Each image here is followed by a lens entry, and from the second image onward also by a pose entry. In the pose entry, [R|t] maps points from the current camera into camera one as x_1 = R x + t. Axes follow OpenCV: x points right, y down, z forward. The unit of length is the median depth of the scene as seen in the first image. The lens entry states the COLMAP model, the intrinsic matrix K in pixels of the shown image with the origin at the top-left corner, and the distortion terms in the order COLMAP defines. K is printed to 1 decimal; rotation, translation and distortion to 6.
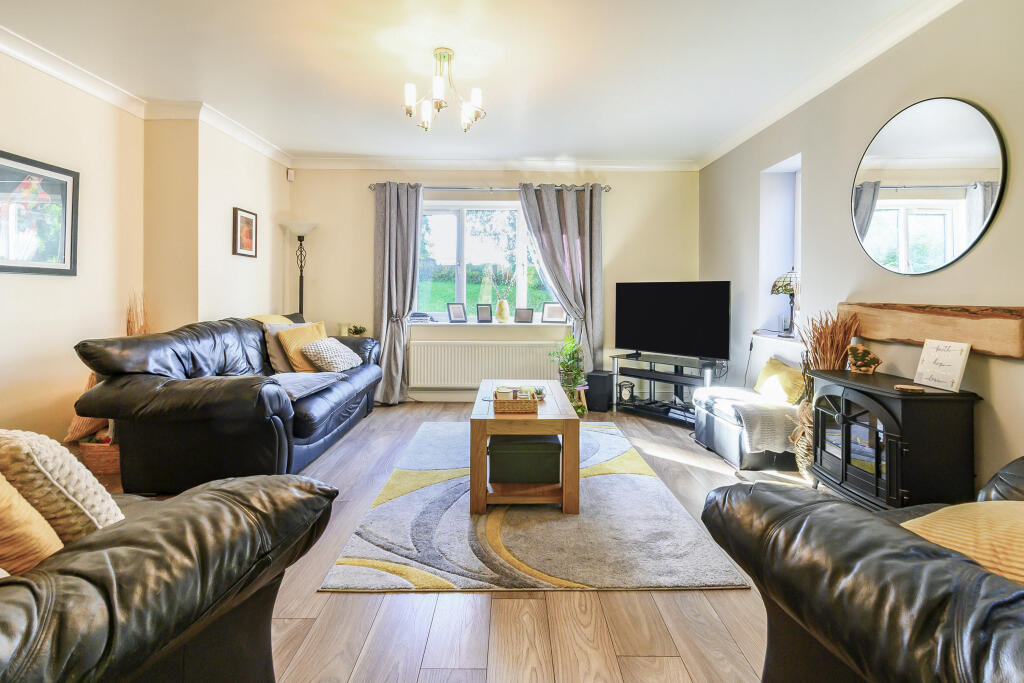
lens RADIAL K [[464.7, 0, 498.4], [0, 464.7, 292.0], [0, 0, 1]] dist [-0.000889, 0.001086]
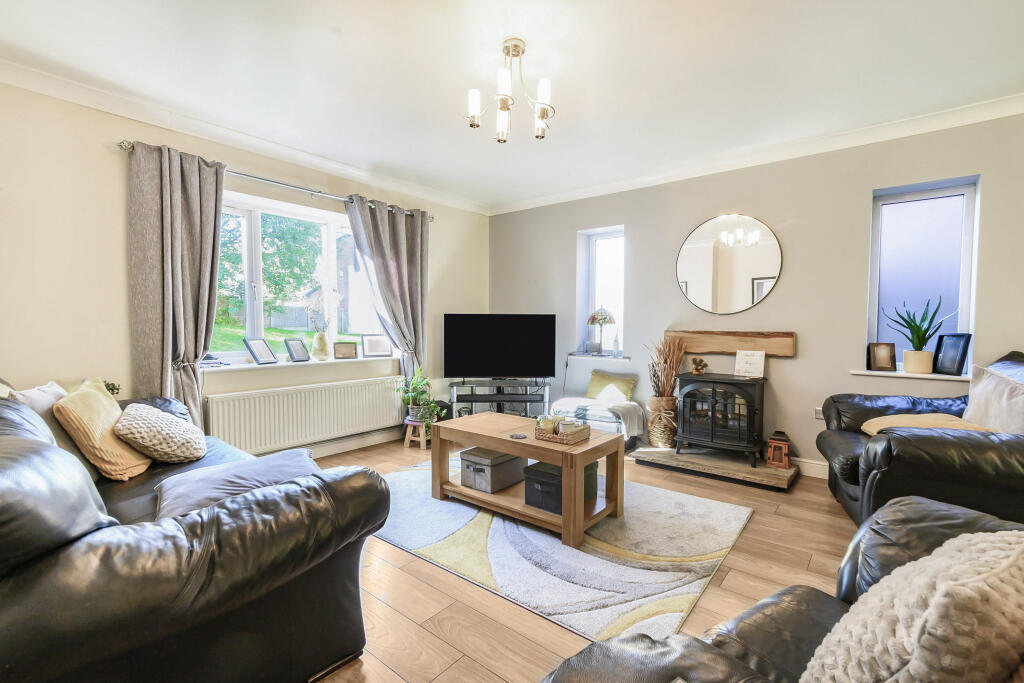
lens RADIAL K [[464.7, 0, 505.1], [0, 464.7, 337.9], [0, 0, 1]] dist [-0.000889, 0.001086]
pose [[0.625496, -0.027949, 0.779726, -0.468752], [-0.002839, 0.999270, 0.038096, -0.006033], [-0.780222, -0.026043, 0.624961, 0.260684]]
